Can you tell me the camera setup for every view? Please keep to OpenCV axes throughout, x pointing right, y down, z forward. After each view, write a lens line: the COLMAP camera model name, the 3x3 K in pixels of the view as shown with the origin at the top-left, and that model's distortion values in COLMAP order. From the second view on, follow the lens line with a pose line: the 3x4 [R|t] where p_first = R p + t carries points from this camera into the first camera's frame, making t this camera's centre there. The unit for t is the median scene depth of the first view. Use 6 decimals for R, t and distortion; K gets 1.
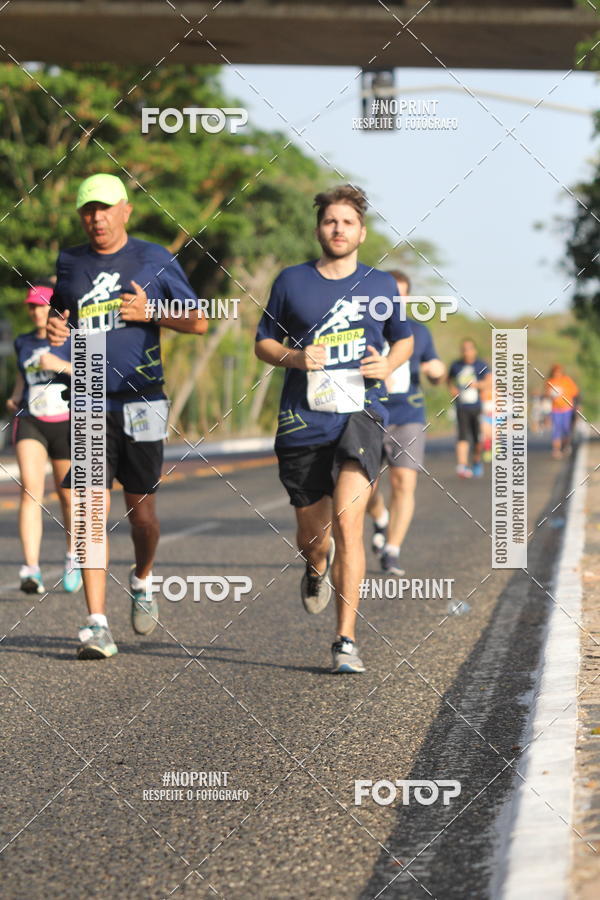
lens RADIAL K [[5705.1, 0, 300.5], [0, 5705.1, 449.7], [0, 0, 1]] dist [-0.234727, 9.228999]
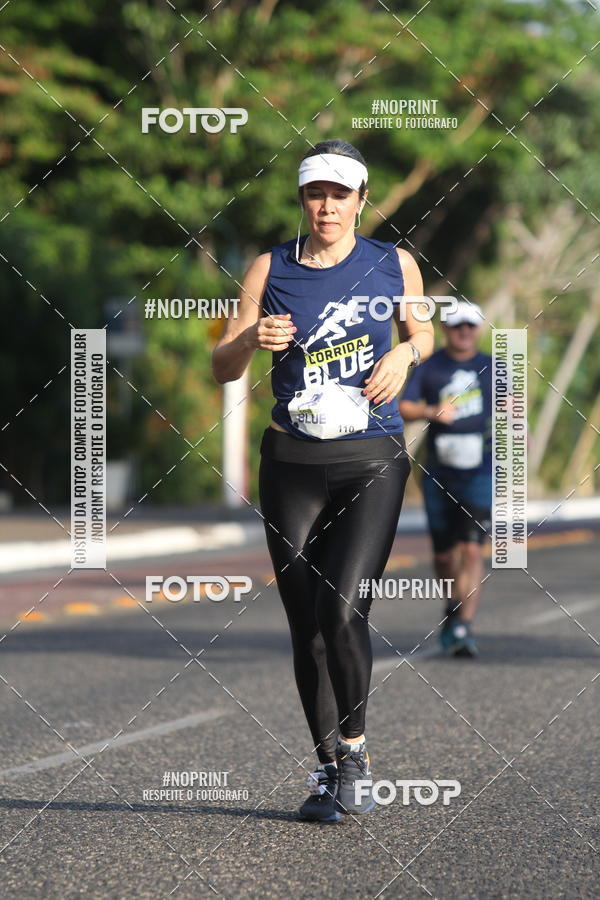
lens RADIAL K [[6583.4, 0, 298.6], [0, 6583.4, 511.8], [0, 0, 1]] dist [0.201831, 9.562978]
pose [[0.997290, 0.028097, -0.067999, 0.015086], [-0.026318, 0.999291, 0.026925, -0.019201], [0.068708, -0.025062, 0.997322, 0.292023]]
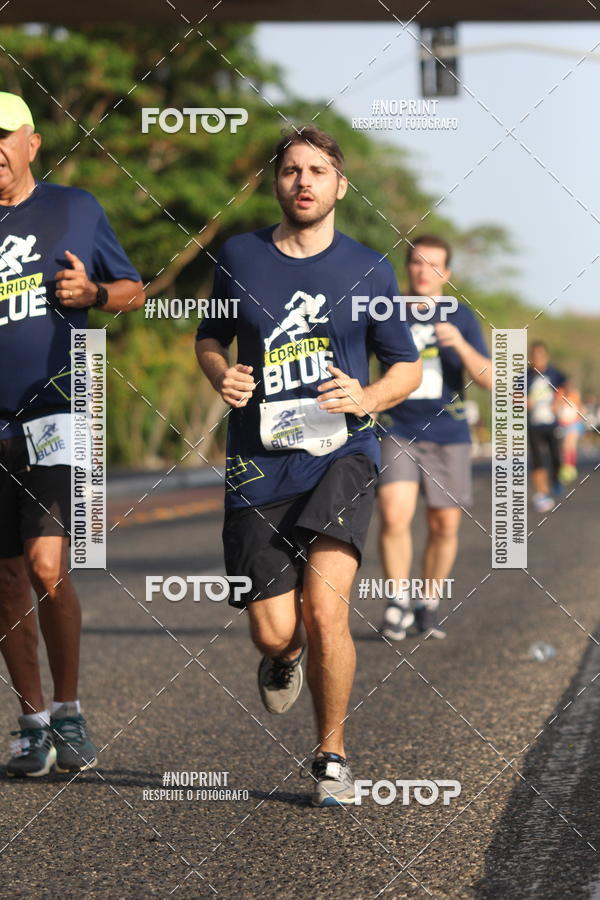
lens RADIAL K [[6583.4, 0, 298.6], [0, 6583.4, 511.8], [0, 0, 1]] dist [0.201831, 9.562978]
pose [[0.999800, -0.017748, -0.009202, 0.000459], [0.017806, 0.999822, 0.006219, -0.000202], [0.009090, -0.006381, 0.999938, 0.009004]]
